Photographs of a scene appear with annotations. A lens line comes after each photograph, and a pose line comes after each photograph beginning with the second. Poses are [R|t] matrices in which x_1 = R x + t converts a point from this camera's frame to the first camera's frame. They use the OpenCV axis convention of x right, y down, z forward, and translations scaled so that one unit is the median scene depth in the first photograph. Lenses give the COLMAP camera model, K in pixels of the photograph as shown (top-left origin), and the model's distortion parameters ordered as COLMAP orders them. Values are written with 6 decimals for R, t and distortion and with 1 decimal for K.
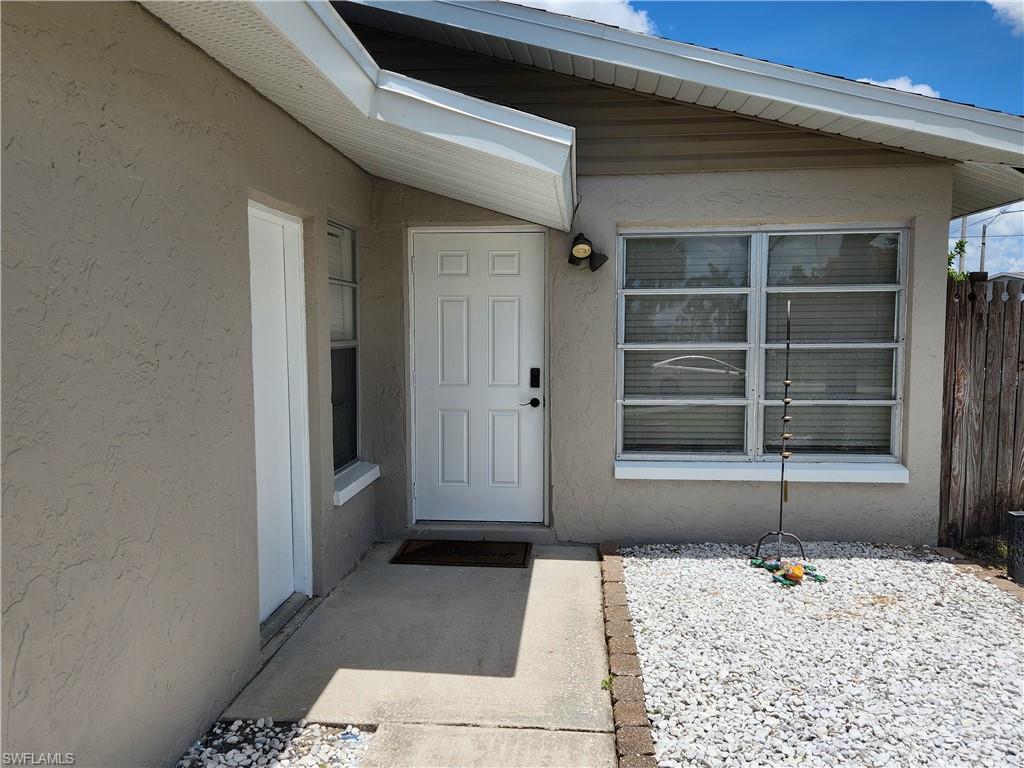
lens RADIAL K [[812.9, 0, 511.7], [0, 812.9, 389.4], [0, 0, 1]] dist [0.082970, -0.000411]
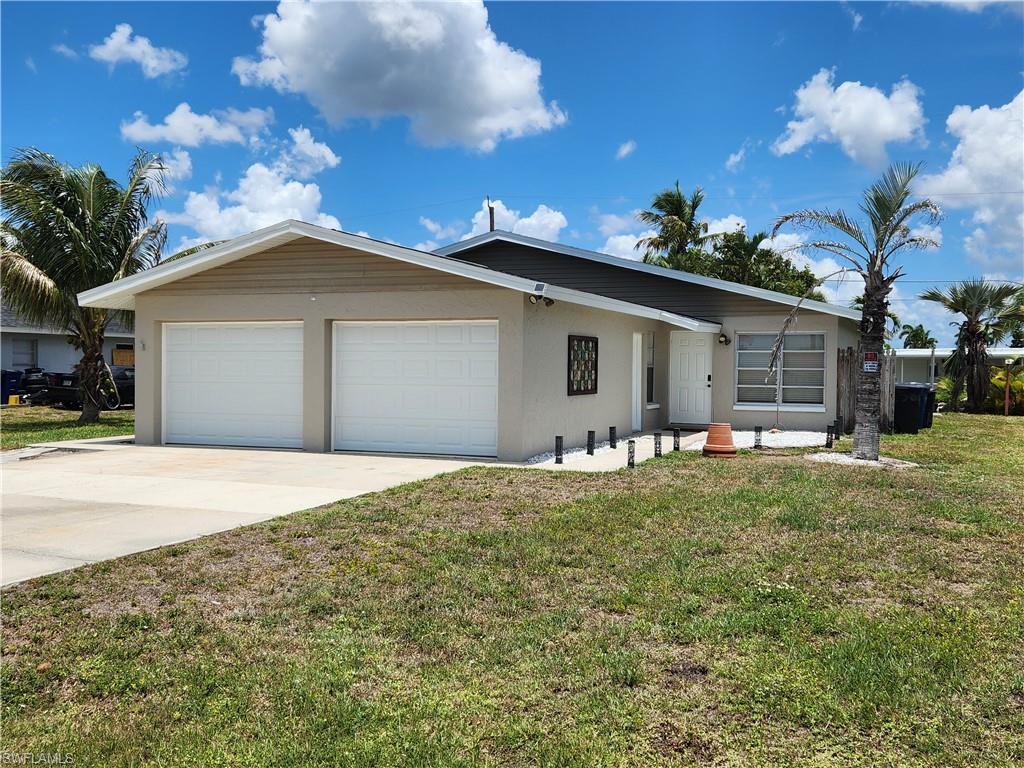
lens RADIAL K [[975.8, 0, 527.4], [0, 975.8, 384.7], [0, 0, 1]] dist [0.122406, 0.000204]
pose [[0.952963, 0.019230, -0.302477, 0.524522], [-0.036777, 0.997948, -0.052423, 0.245345], [0.300848, 0.061082, 0.951714, -2.932001]]
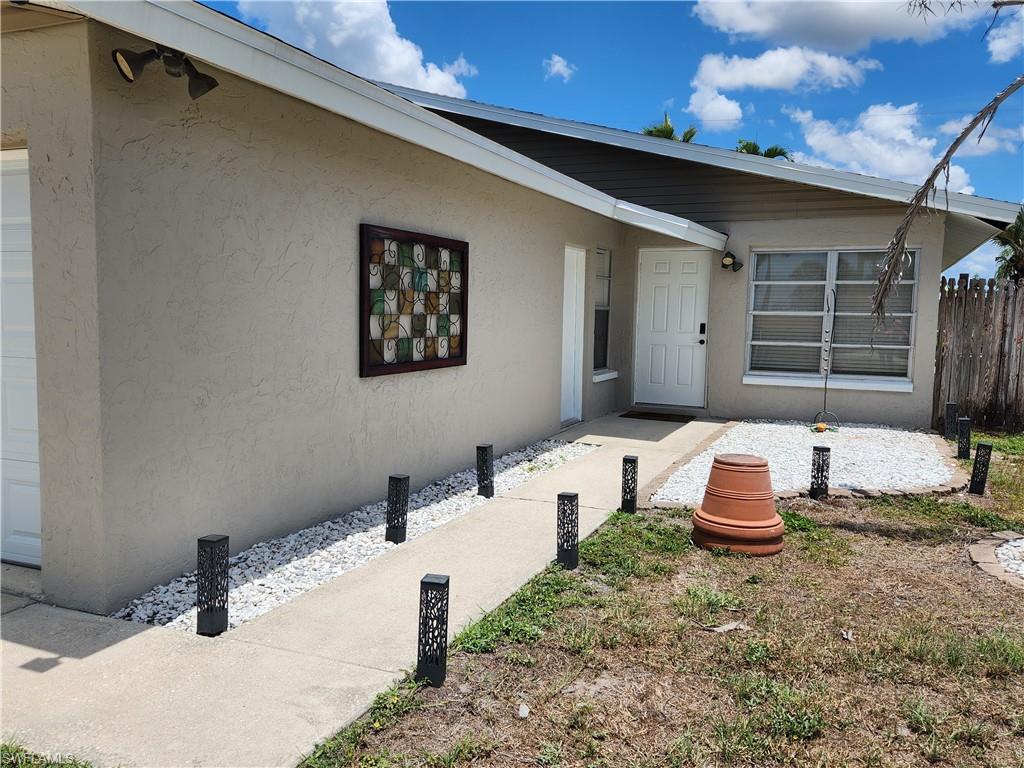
lens RADIAL K [[812.9, 0, 511.7], [0, 812.9, 389.4], [0, 0, 1]] dist [0.082970, -0.000411]
pose [[0.943240, 0.054837, -0.327554, 0.244656], [-0.048191, 0.998435, 0.028377, 0.095783], [0.328598, -0.010981, 0.944406, -0.943173]]
